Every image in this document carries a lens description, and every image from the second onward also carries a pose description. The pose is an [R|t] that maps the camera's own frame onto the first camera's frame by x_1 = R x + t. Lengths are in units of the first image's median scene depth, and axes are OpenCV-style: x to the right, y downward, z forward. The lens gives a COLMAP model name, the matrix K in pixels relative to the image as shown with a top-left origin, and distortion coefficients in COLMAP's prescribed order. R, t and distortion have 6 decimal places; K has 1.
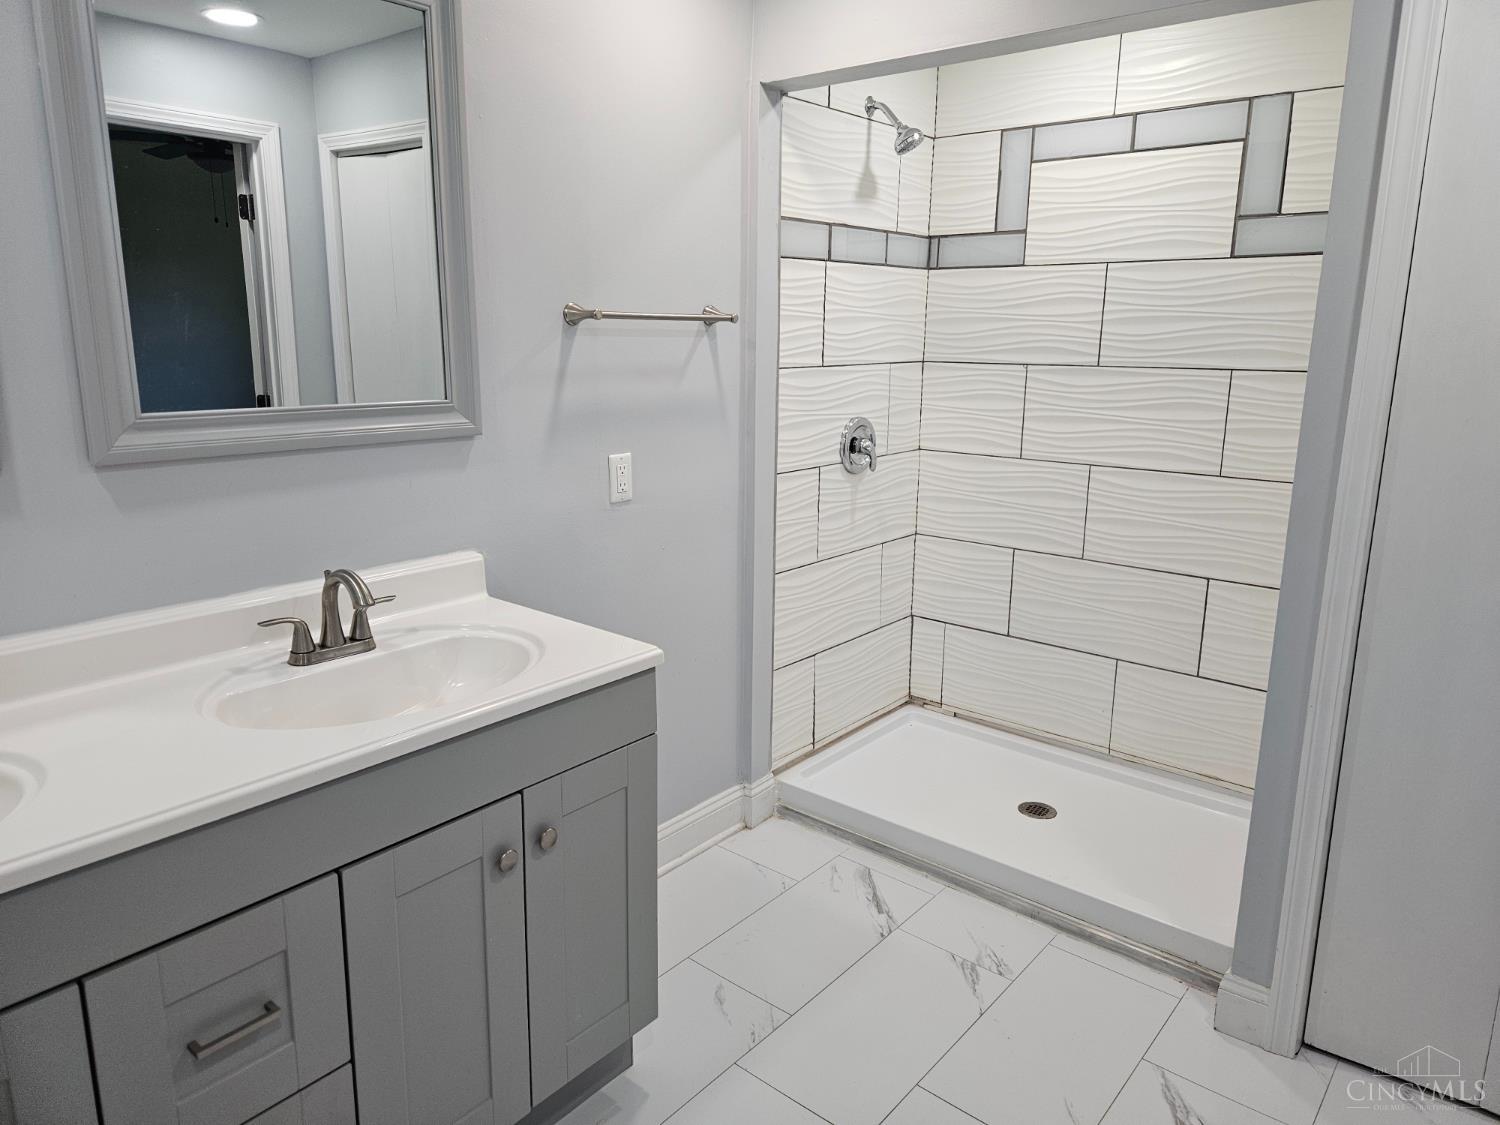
lens RADIAL K [[1007.7, 0, 758.8], [0, 1007.7, 564.9], [0, 0, 1]] dist [0.085576, -0.084074]
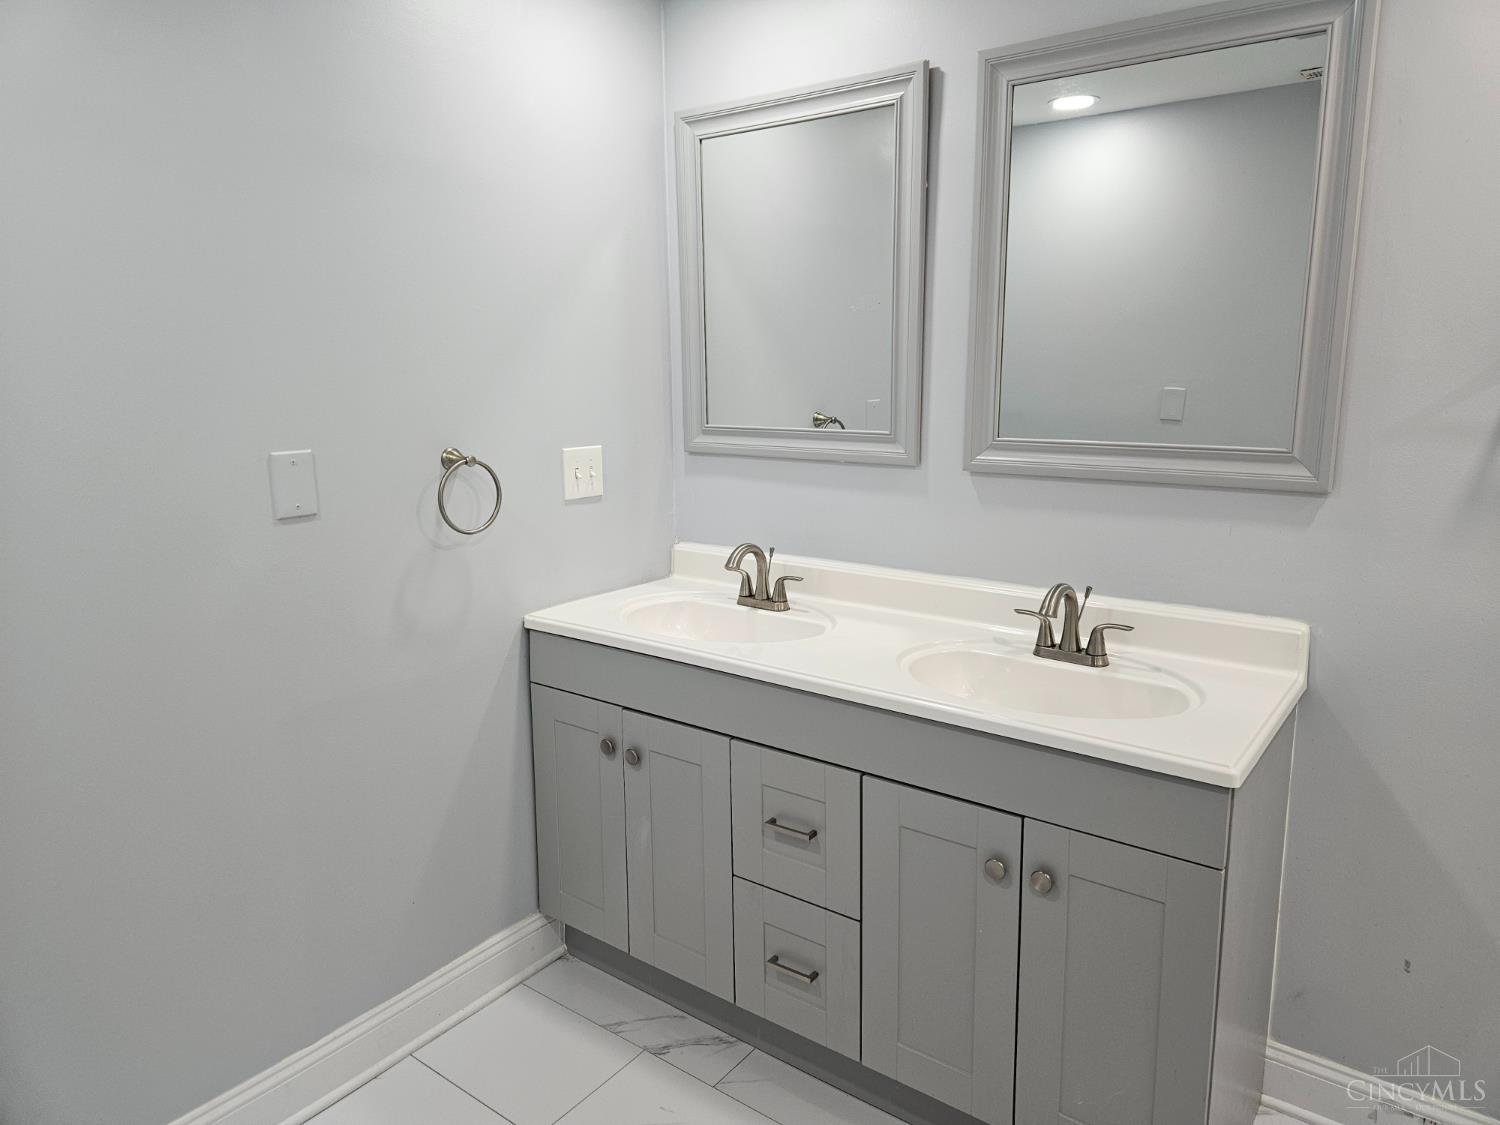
lens RADIAL K [[1007.7, 0, 758.8], [0, 1007.7, 564.9], [0, 0, 1]] dist [0.085576, -0.084074]
pose [[0.037620, 0.207067, -0.977603, 0.653477], [-0.203871, 0.959310, 0.195347, -0.162065], [0.978275, 0.191956, 0.078305, 0.543243]]
